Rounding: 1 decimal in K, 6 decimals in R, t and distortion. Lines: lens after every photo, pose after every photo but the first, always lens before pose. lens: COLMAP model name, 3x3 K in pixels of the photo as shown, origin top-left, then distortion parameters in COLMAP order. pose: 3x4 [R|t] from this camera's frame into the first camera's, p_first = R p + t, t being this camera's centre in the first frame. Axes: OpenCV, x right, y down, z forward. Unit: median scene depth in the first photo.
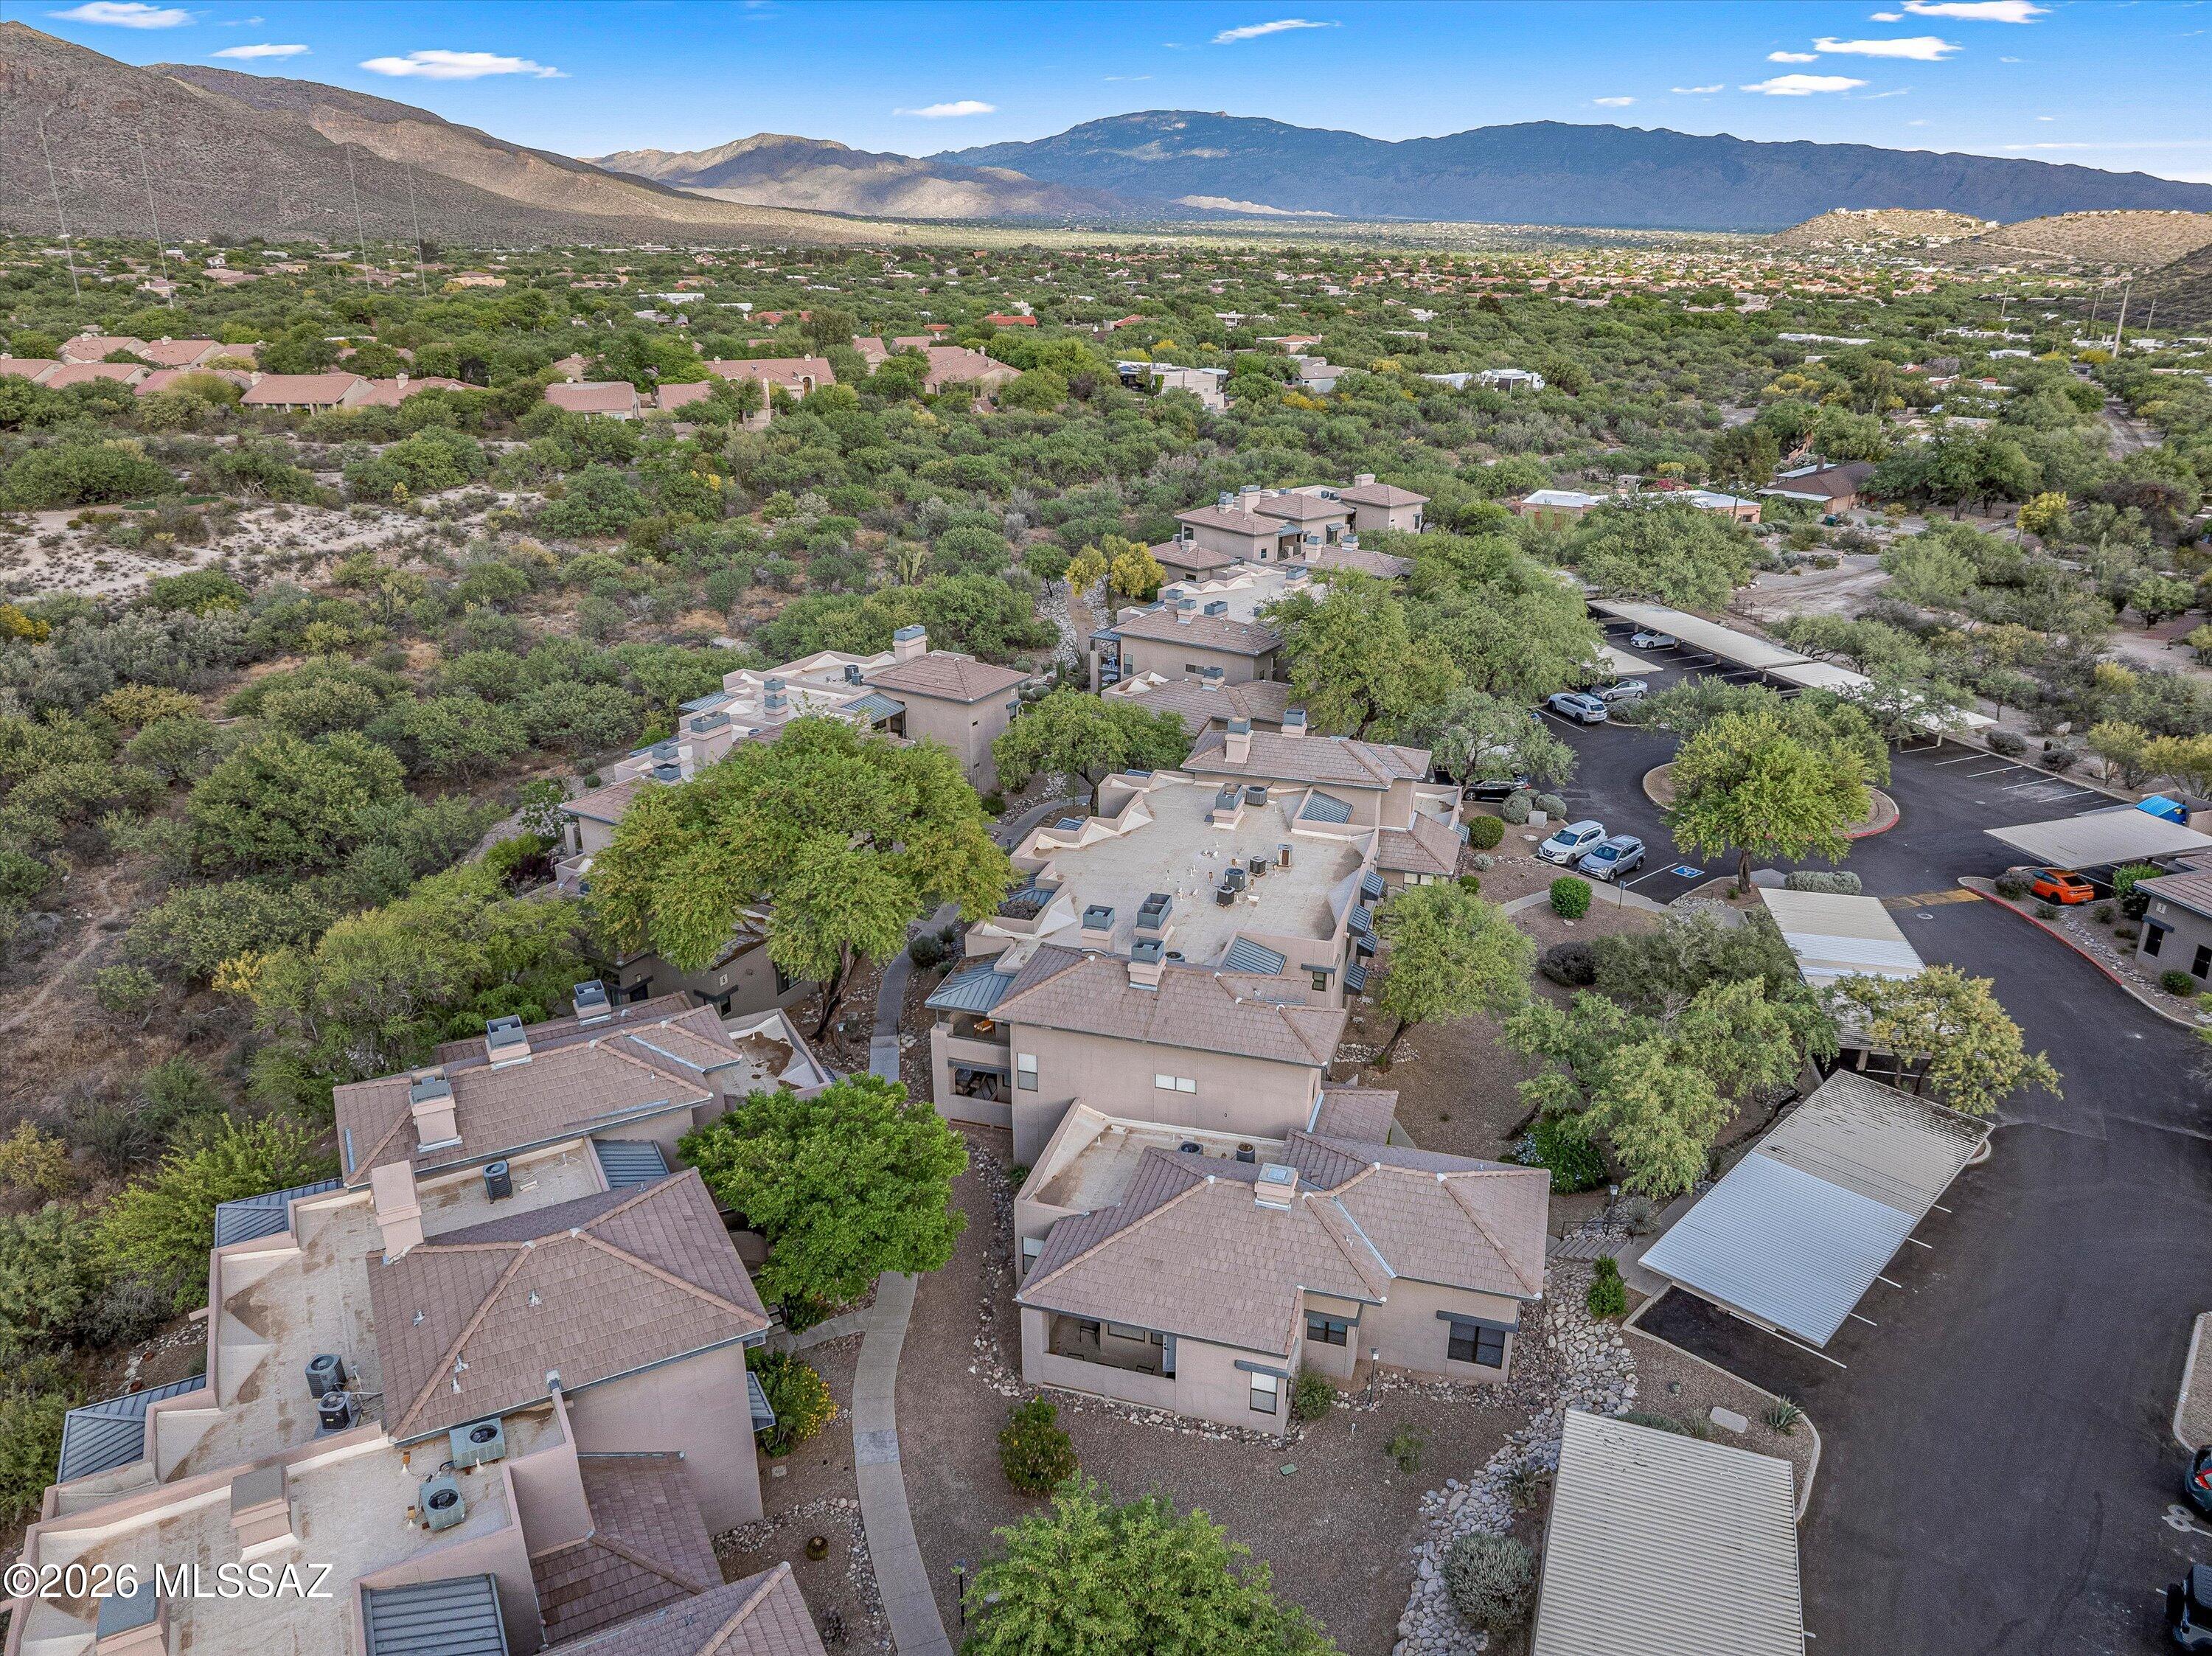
lens RADIAL K [[1556.6, 0, 1113.8], [0, 1556.6, 825.2], [0, 0, 1]] dist [-0.061710, 0.034253]
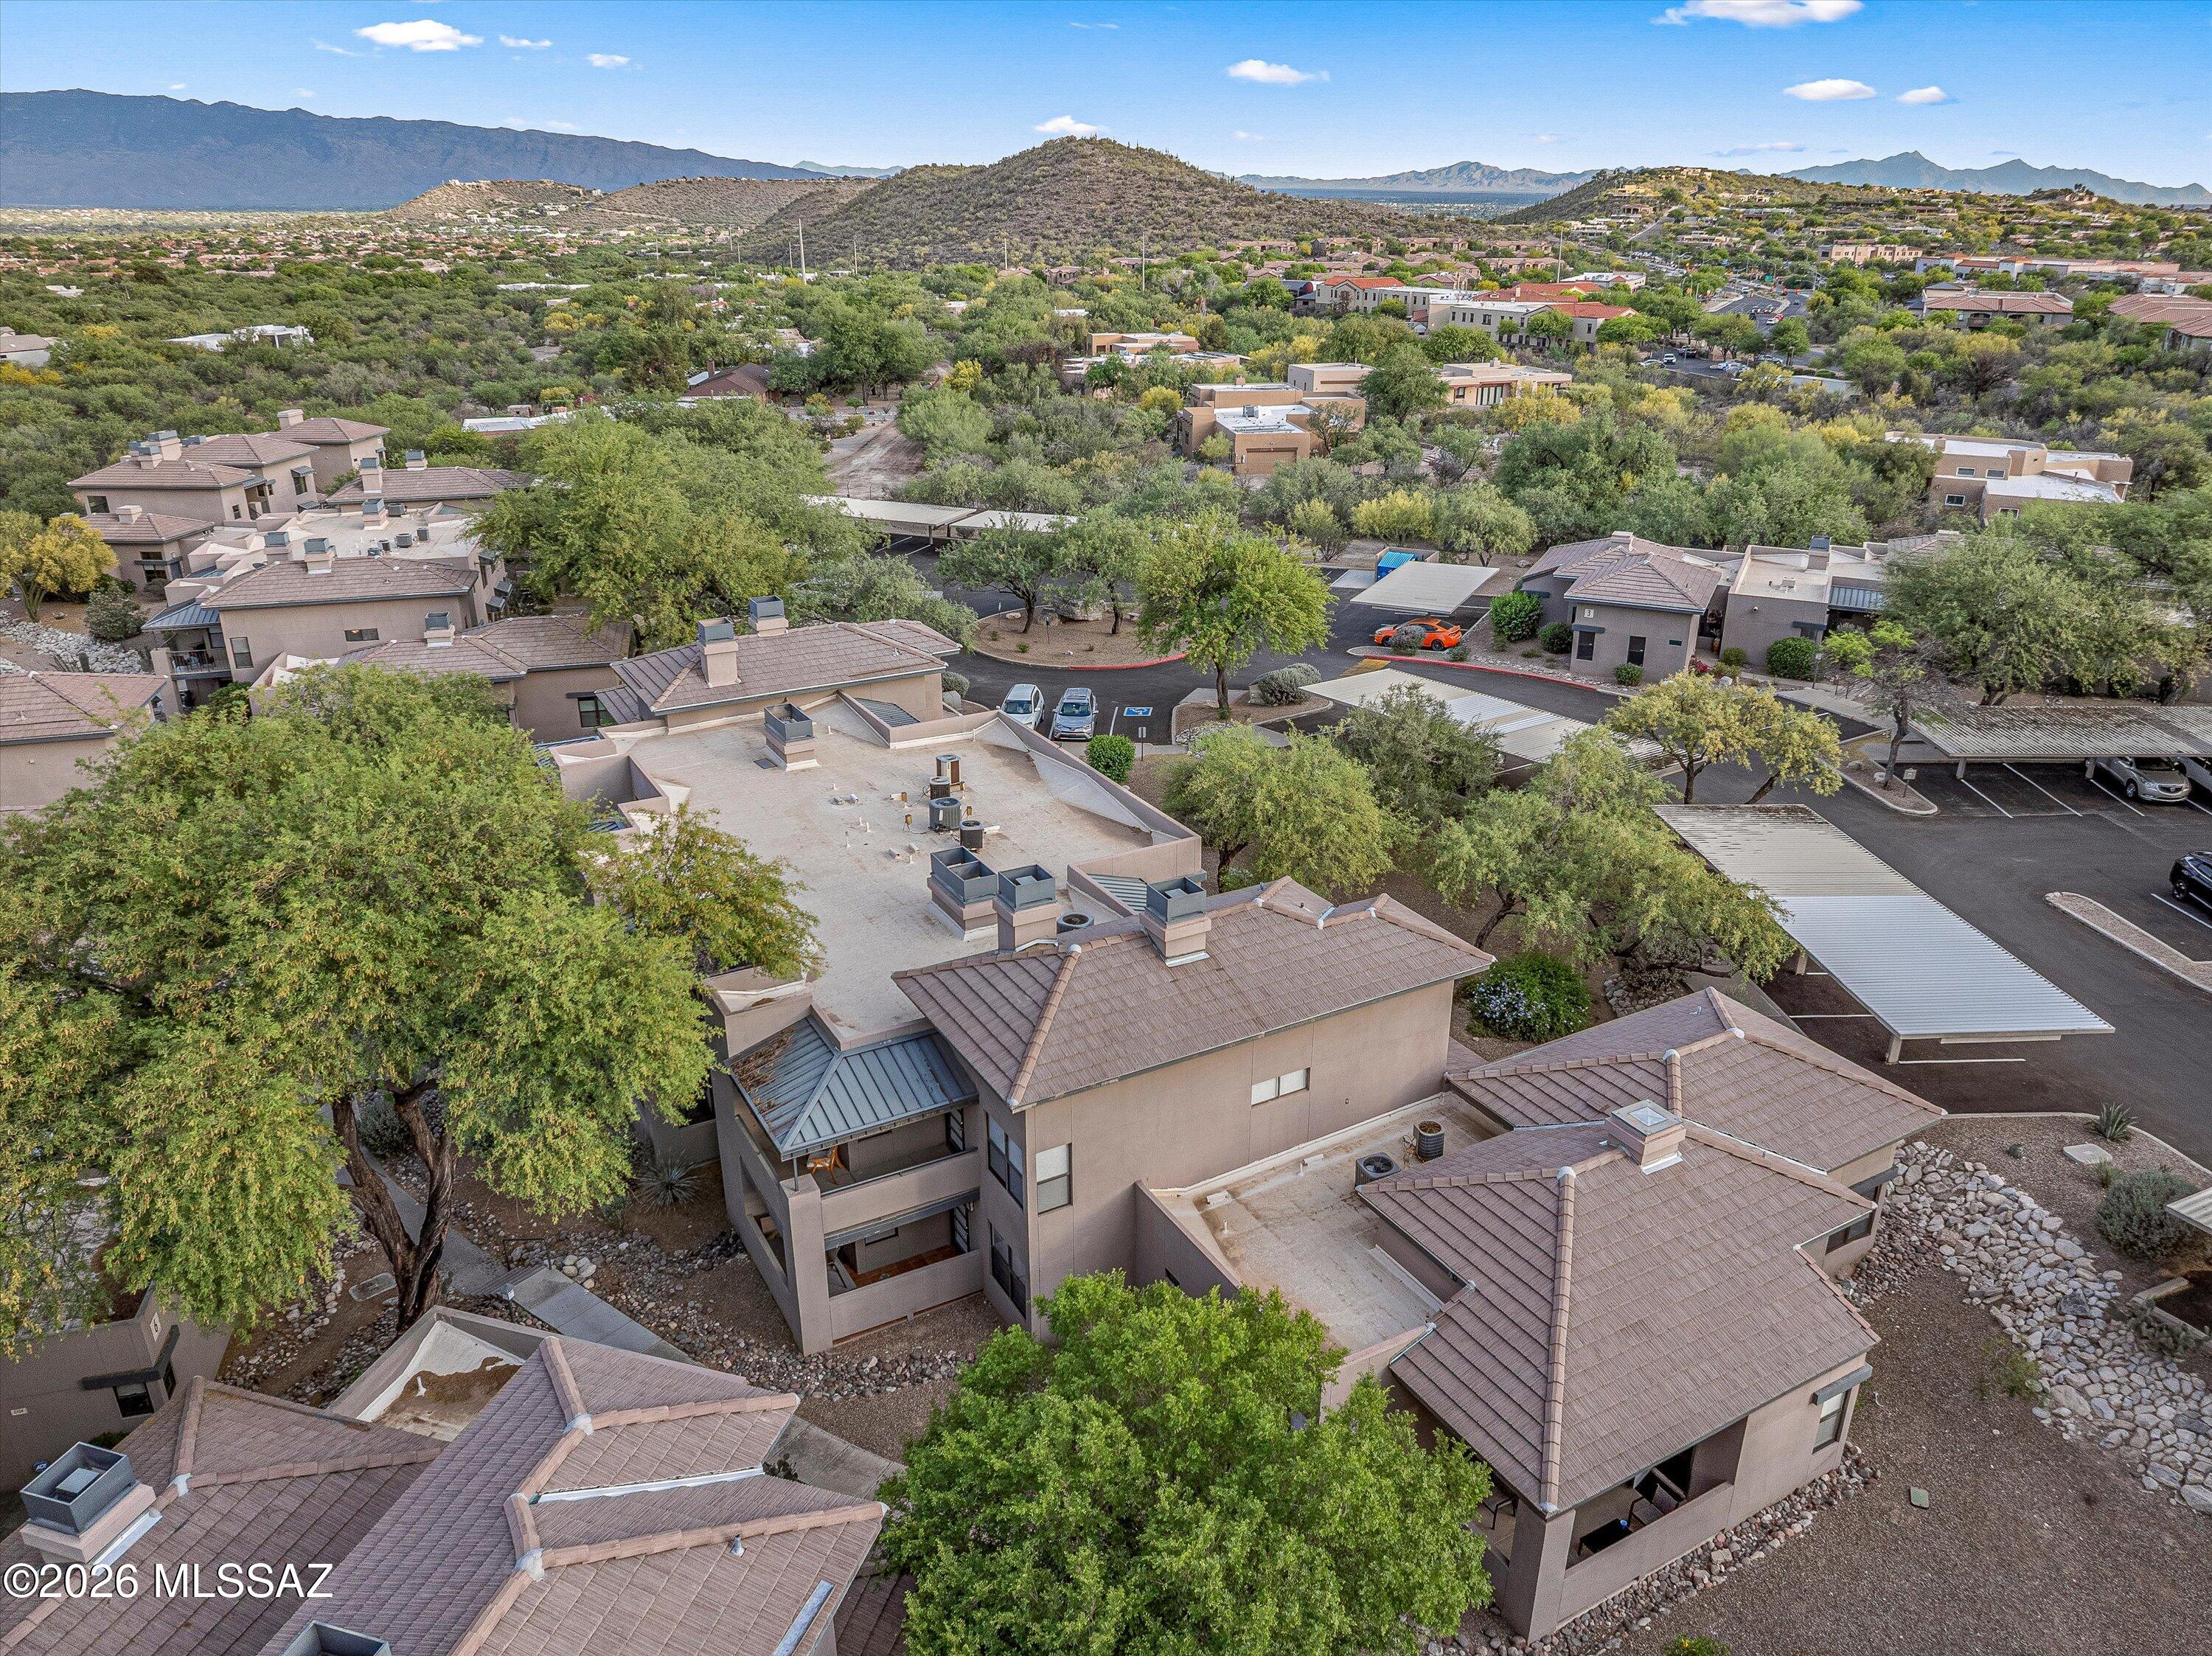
lens RADIAL K [[1556.6, 0, 1113.8], [0, 1556.6, 825.2], [0, 0, 1]] dist [-0.061710, 0.034253]
pose [[0.689413, -0.272266, 0.671253, -0.105217], [0.265545, 0.957155, 0.115501, -0.005758], [-0.673940, 0.098620, 0.732174, 0.157301]]
